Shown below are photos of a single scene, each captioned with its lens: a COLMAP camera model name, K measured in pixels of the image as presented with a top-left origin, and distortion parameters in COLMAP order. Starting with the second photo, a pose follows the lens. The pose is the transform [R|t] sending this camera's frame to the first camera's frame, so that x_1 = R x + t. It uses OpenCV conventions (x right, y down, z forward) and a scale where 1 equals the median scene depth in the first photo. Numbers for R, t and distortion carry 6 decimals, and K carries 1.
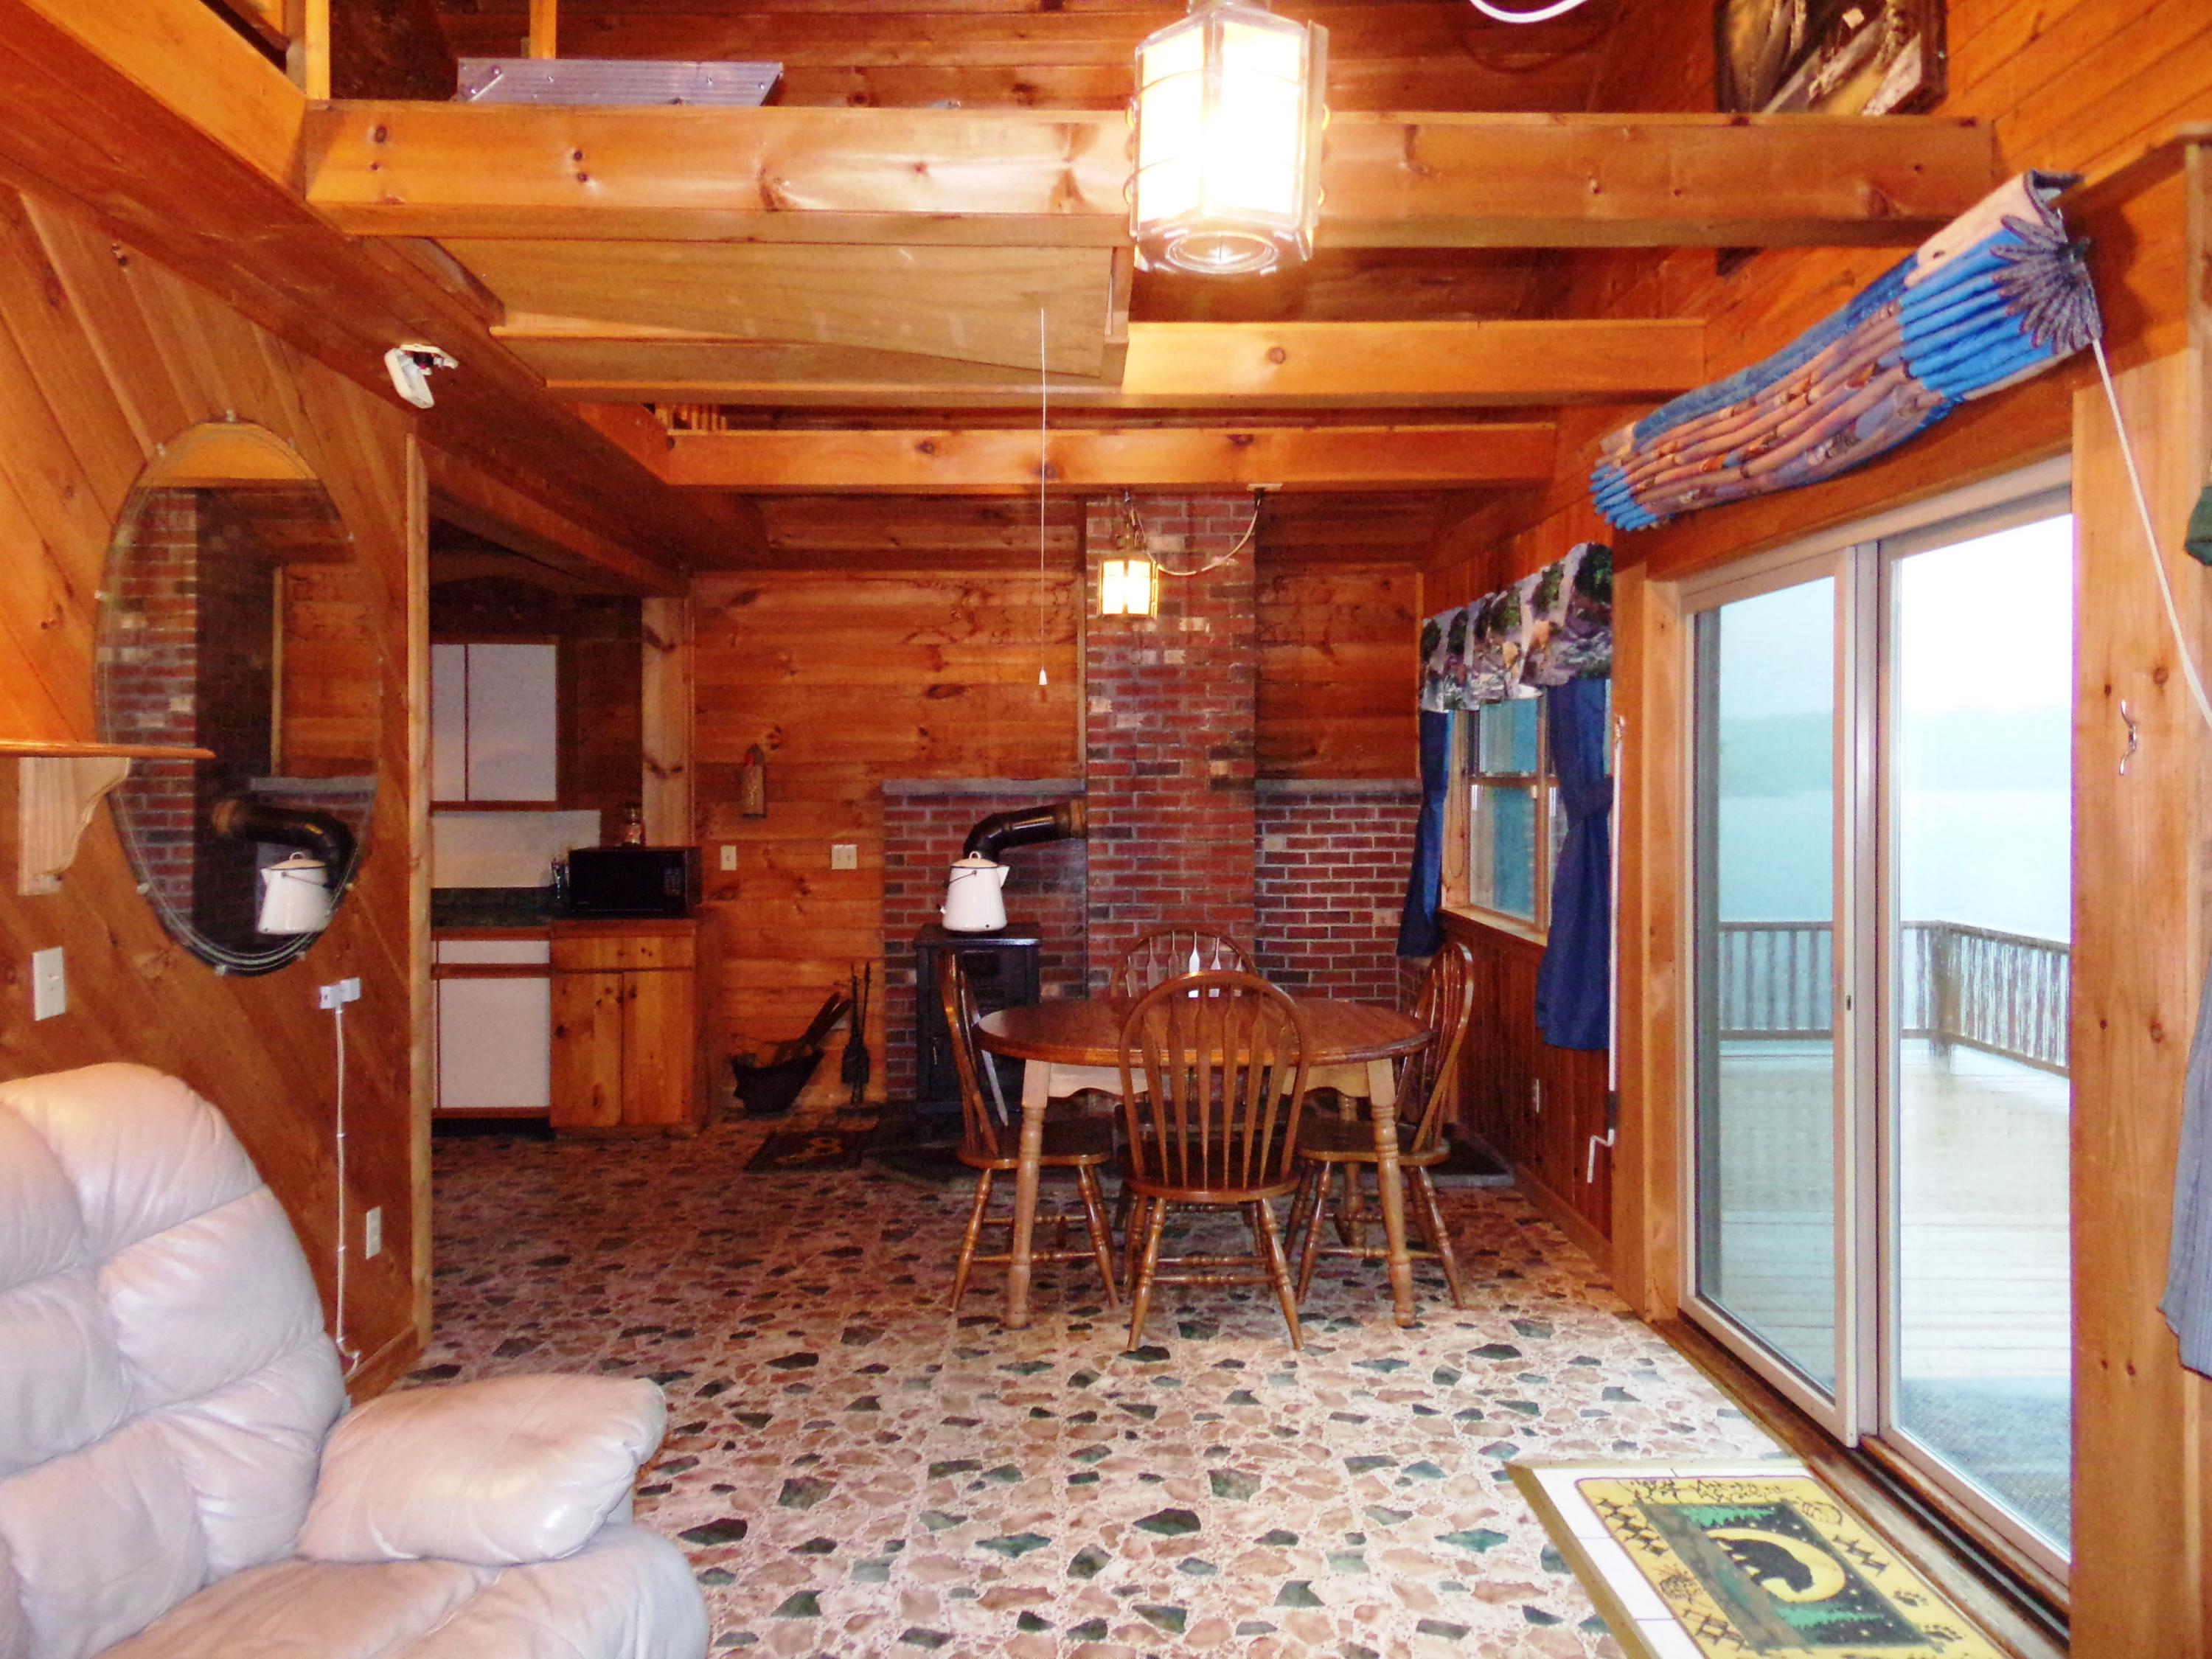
lens RADIAL K [[1586.9, 0, 1085.2], [0, 1586.9, 817.9], [0, 0, 1]] dist [0.075819, -0.073554]
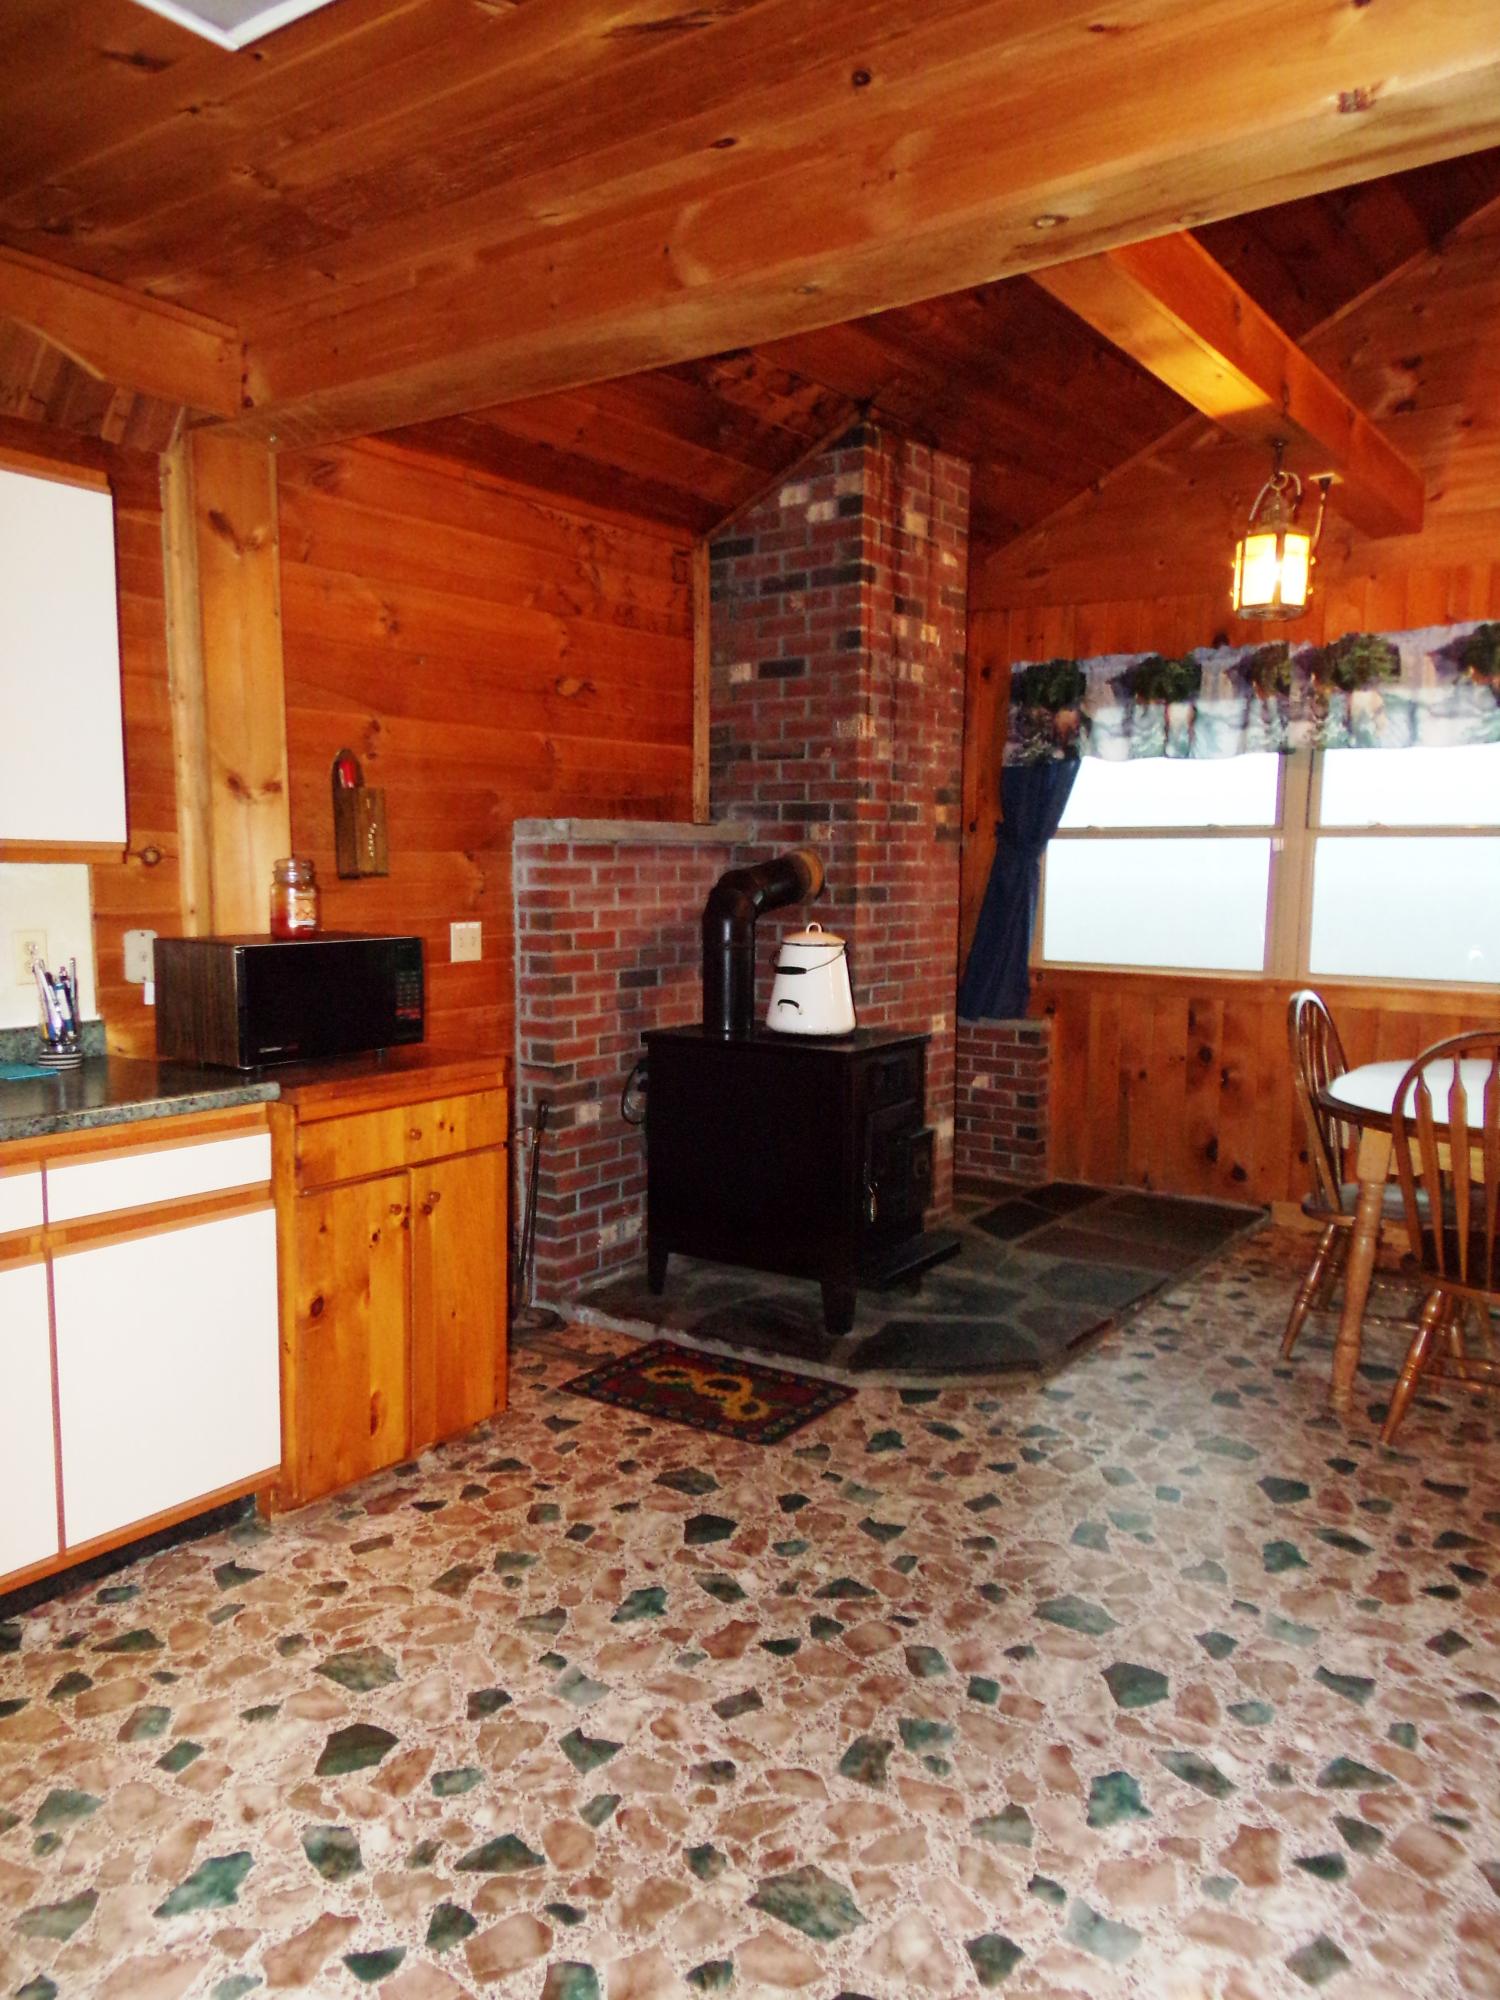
lens RADIAL K [[1434.8, 0, 746.9], [0, 1434.8, 1000.8], [0, 0, 1]] dist [0.075819, -0.073554]
pose [[0.596816, -0.071757, 0.799163, -0.590000], [0.013287, 0.996740, 0.079574, 0.004684], [-0.802268, -0.036872, 0.595824, 0.625157]]
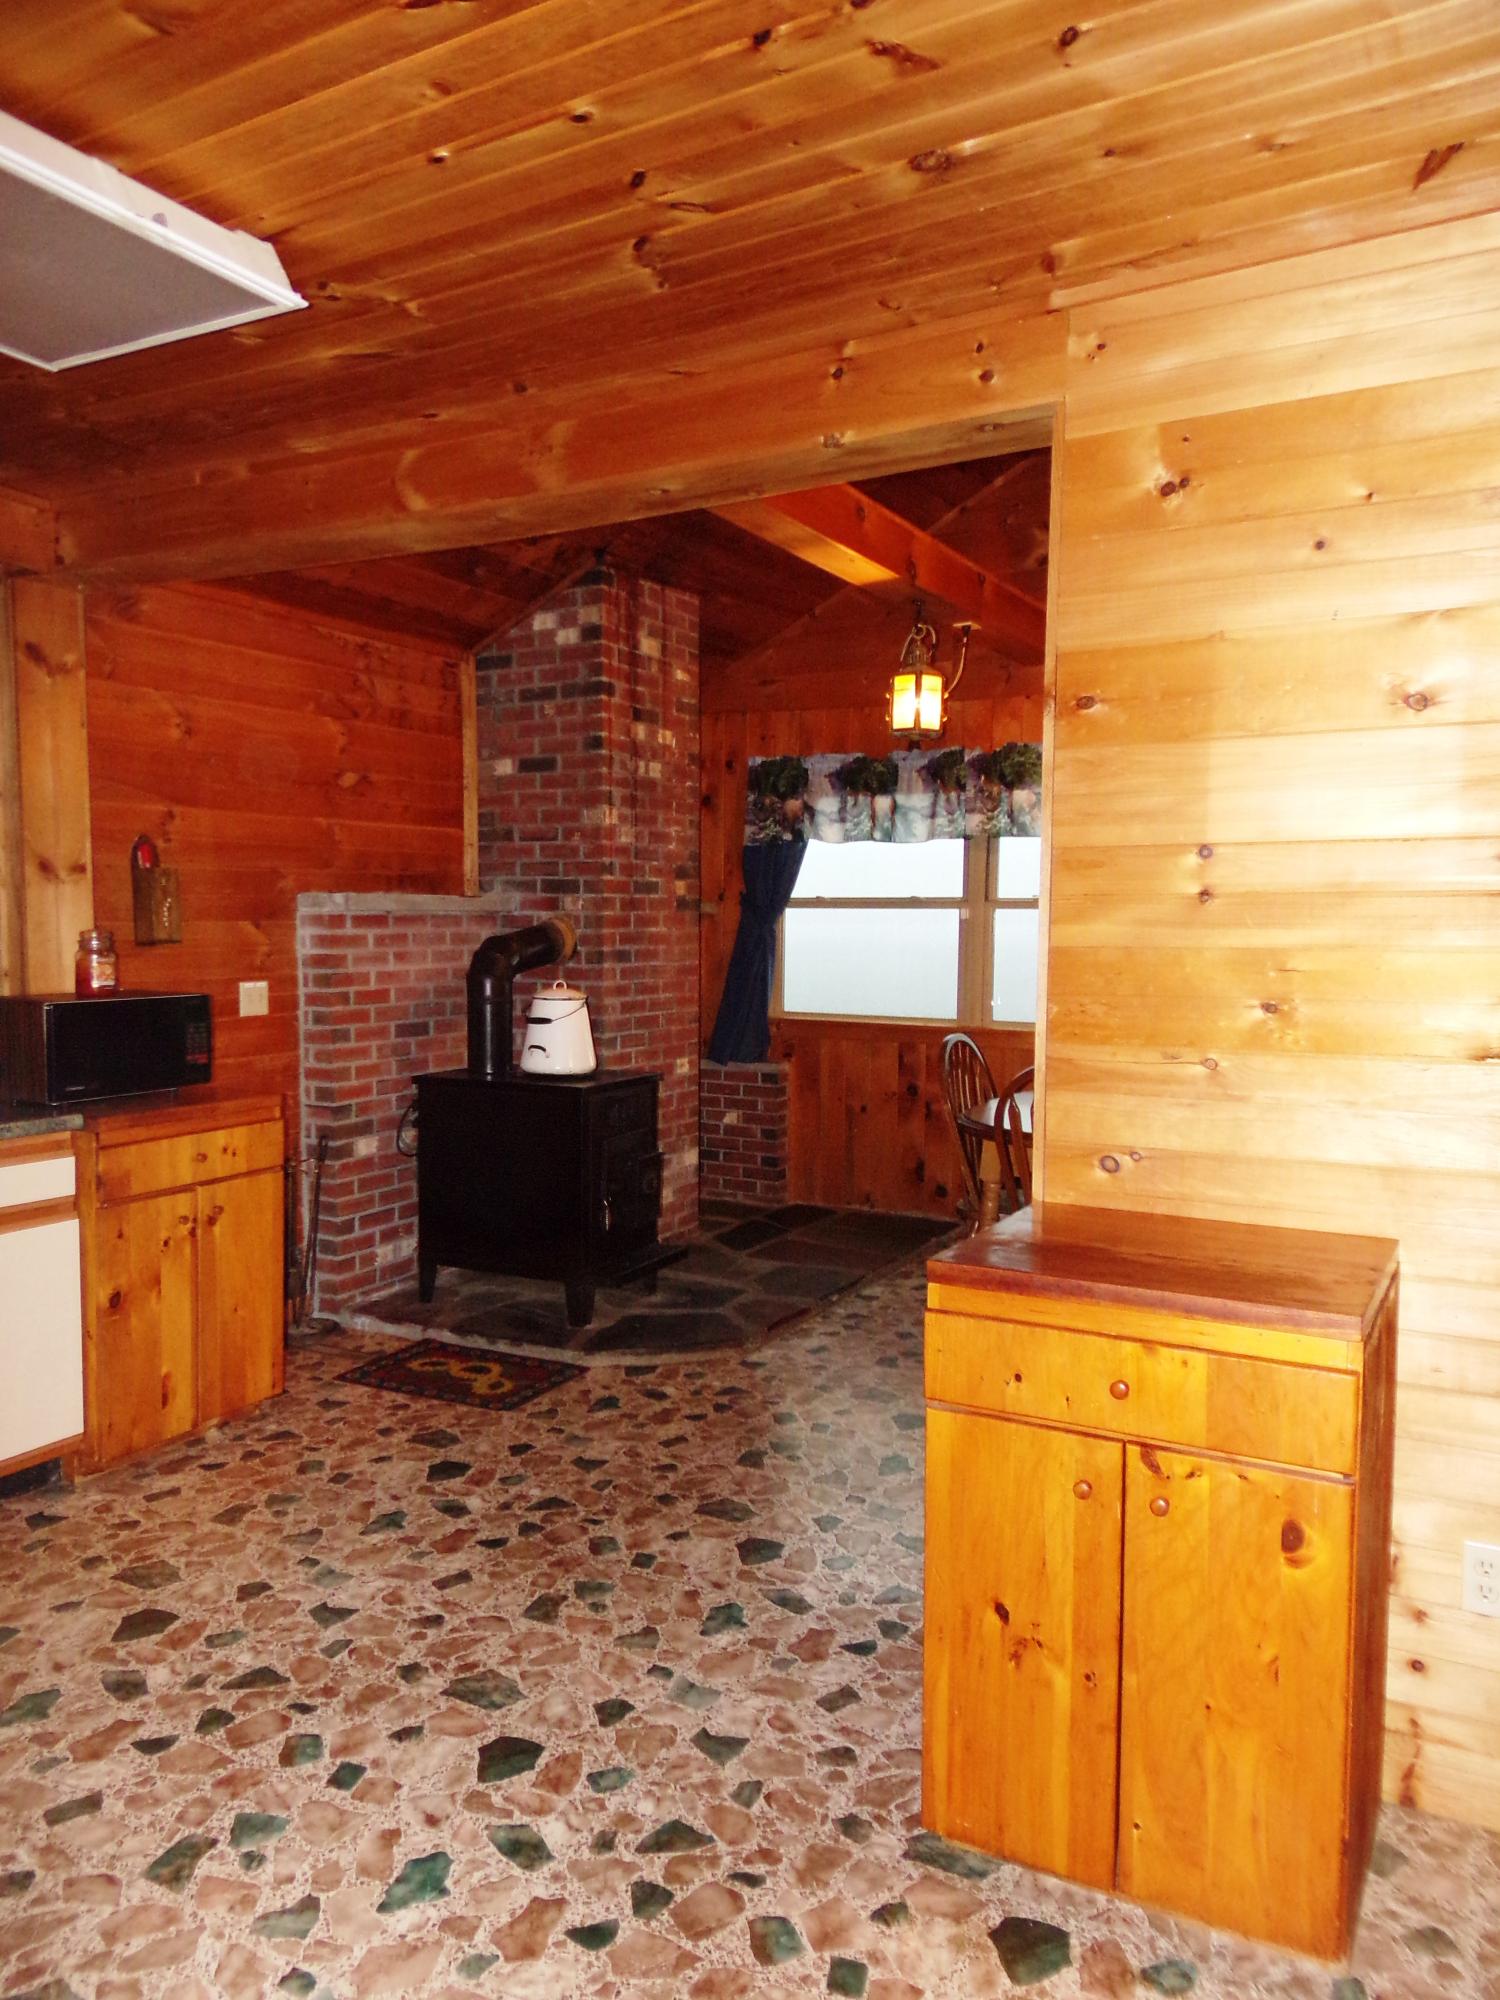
lens RADIAL K [[1434.8, 0, 755.4], [0, 1434.8, 1008.7], [0, 0, 1]] dist [0.075819, -0.073554]
pose [[0.495219, -0.048974, 0.867387, -0.667352], [0.014664, 0.998739, 0.048018, 0.001073], [-0.868644, -0.011060, 0.495313, 0.517478]]
